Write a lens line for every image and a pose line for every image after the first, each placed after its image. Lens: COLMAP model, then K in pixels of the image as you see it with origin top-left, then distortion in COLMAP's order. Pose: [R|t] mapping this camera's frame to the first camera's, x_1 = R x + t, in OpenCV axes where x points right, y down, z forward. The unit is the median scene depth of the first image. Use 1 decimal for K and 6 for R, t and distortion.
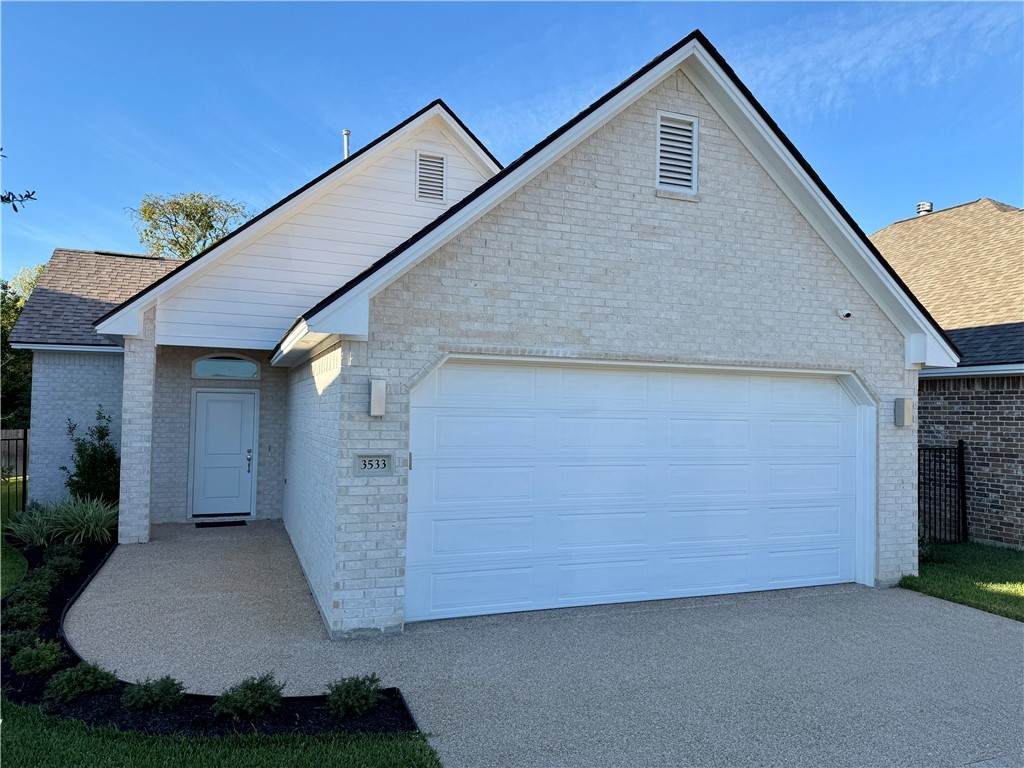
lens RADIAL K [[718.3, 0, 511.2], [0, 718.3, 388.5], [0, 0, 1]] dist [0.018234, -0.038650]
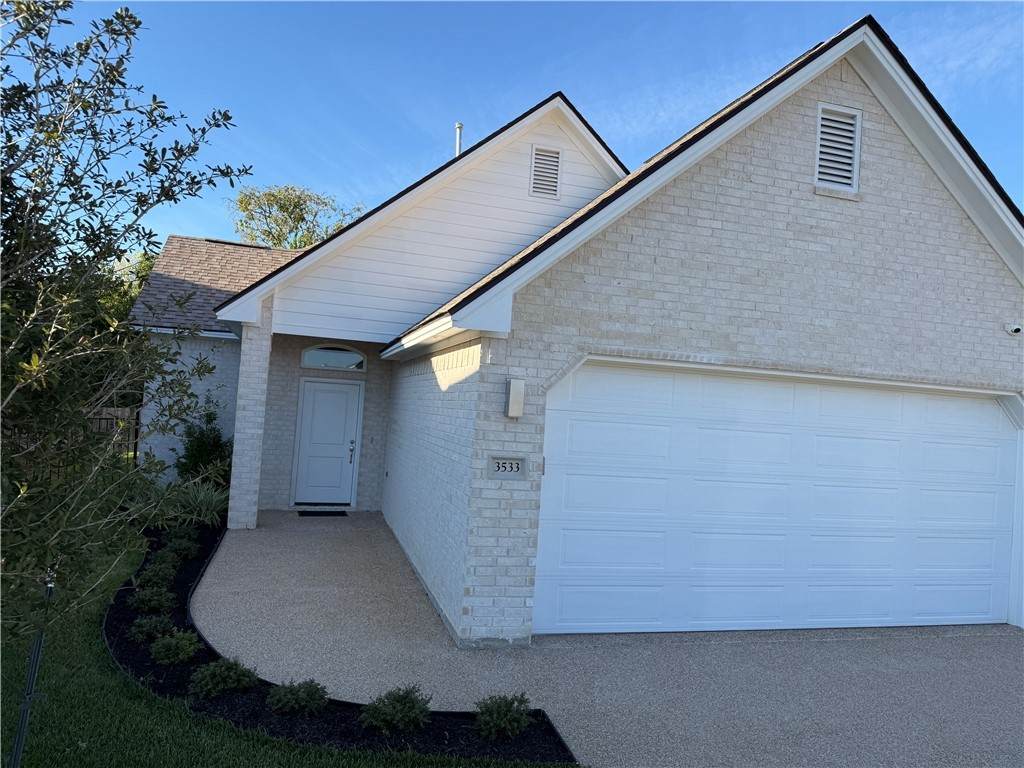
lens RADIAL K [[718.3, 0, 507.3], [0, 718.3, 385.8], [0, 0, 1]] dist [0.018234, -0.038650]
pose [[0.994434, 0.045912, -0.094835, -0.093495], [-0.046150, 0.998934, -0.000326, -0.002139], [0.094719, 0.004700, 0.995493, 0.042325]]
